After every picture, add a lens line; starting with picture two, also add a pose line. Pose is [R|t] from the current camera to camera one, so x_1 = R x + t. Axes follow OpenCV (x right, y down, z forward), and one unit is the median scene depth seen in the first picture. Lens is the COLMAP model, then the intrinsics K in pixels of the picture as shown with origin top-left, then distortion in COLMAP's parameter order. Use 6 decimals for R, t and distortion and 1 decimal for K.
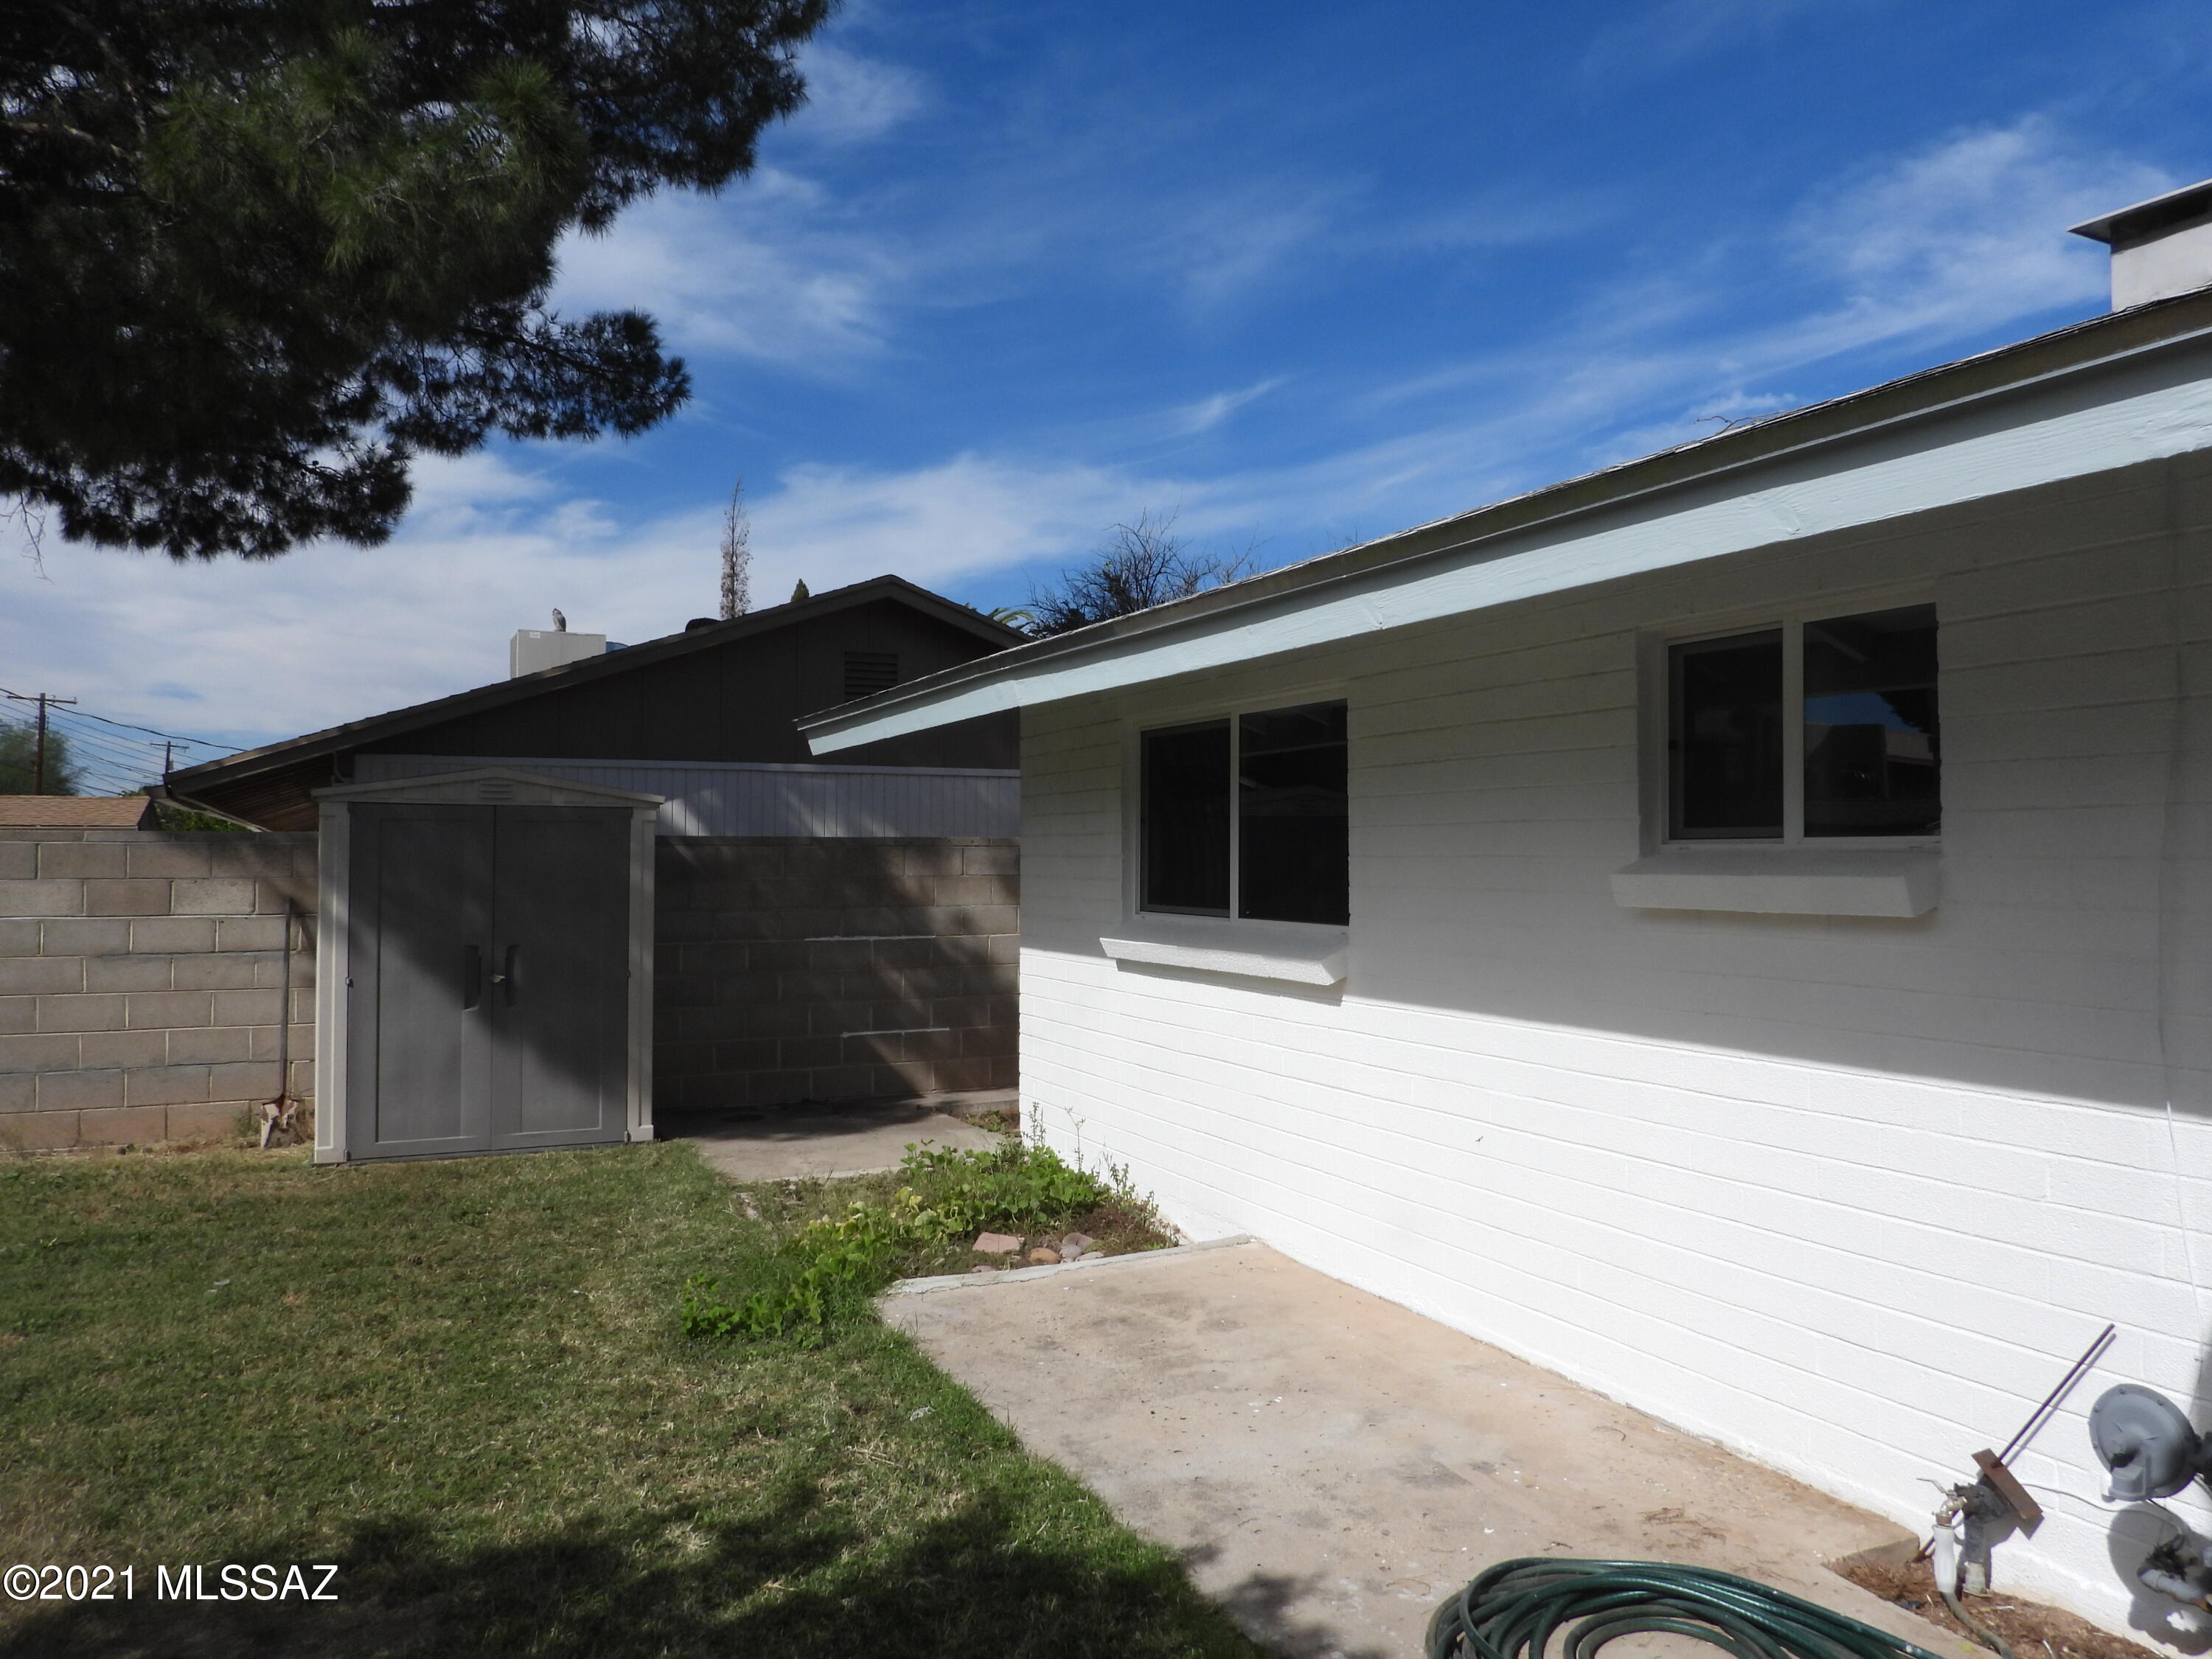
lens RADIAL K [[1591.1, 0, 1112.5], [0, 1591.1, 830.6], [0, 0, 1]] dist [-0.013149, 0.003232]
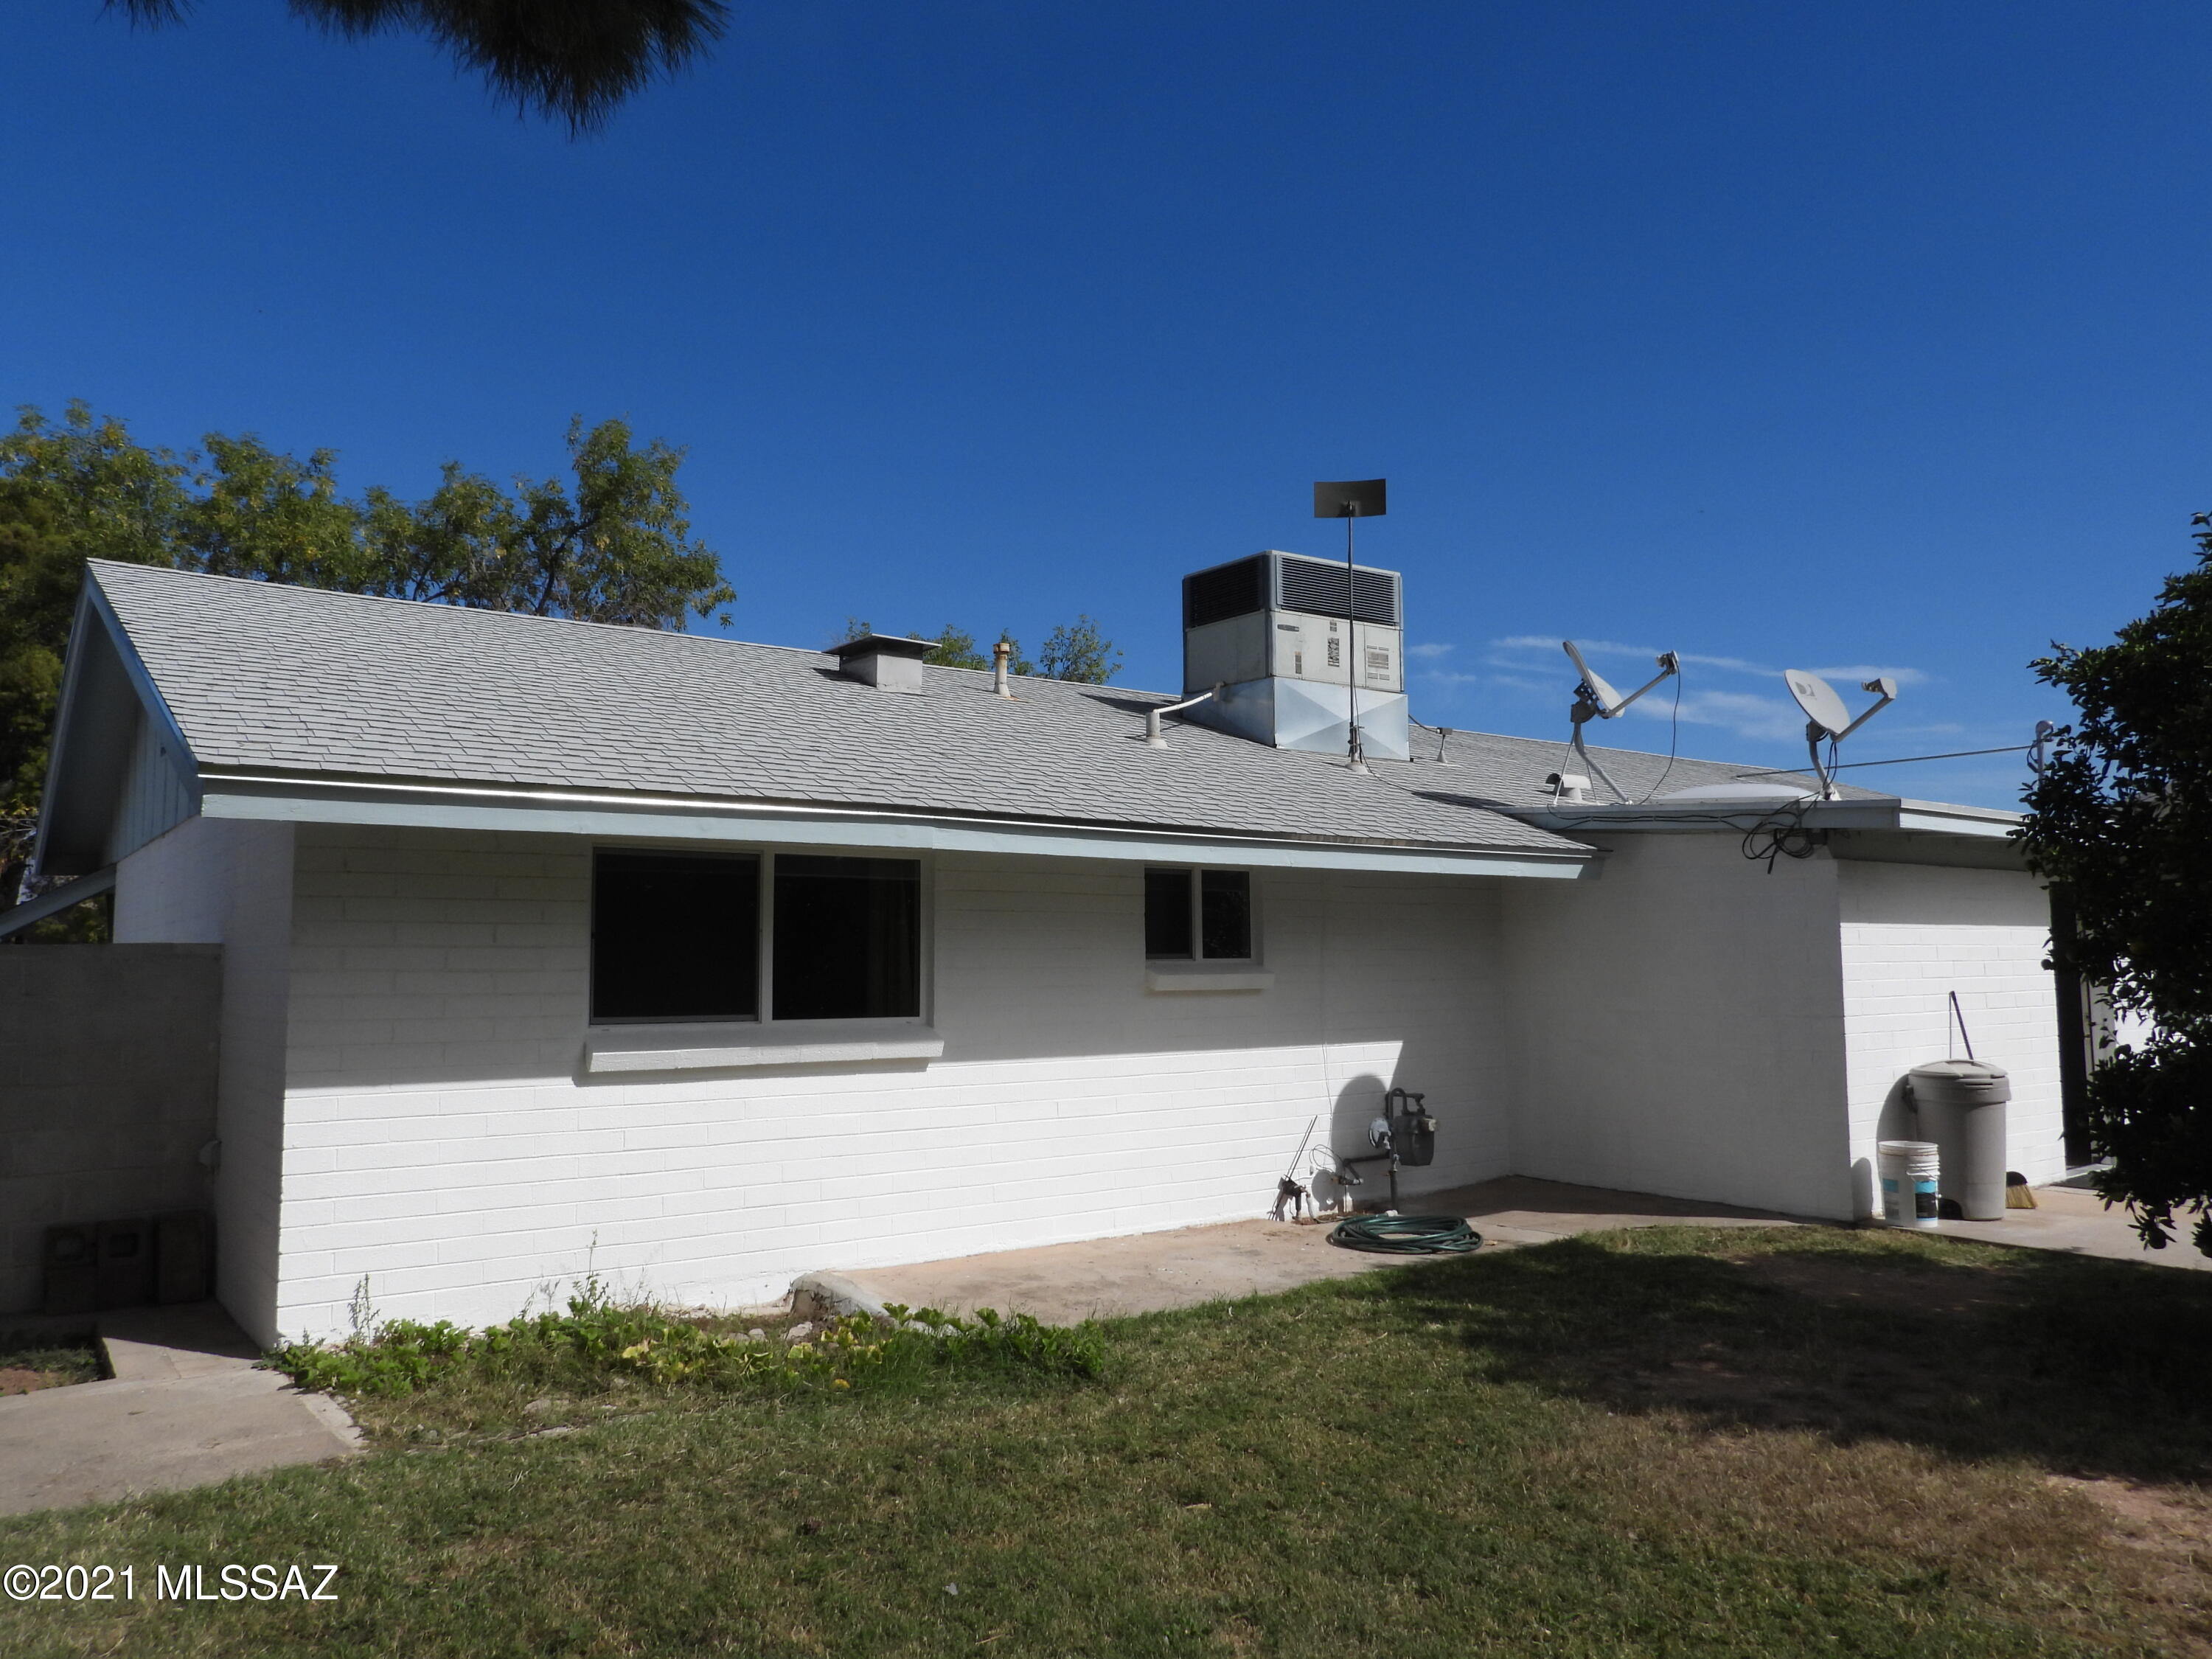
lens RADIAL K [[1591.1, 0, 1112.5], [0, 1591.1, 830.6], [0, 0, 1]] dist [-0.013149, 0.003232]
pose [[-0.189231, 0.086300, 0.978133, -1.337807], [-0.008230, 0.995956, -0.089465, 0.019341], [-0.981898, -0.024980, -0.187756, 1.104979]]
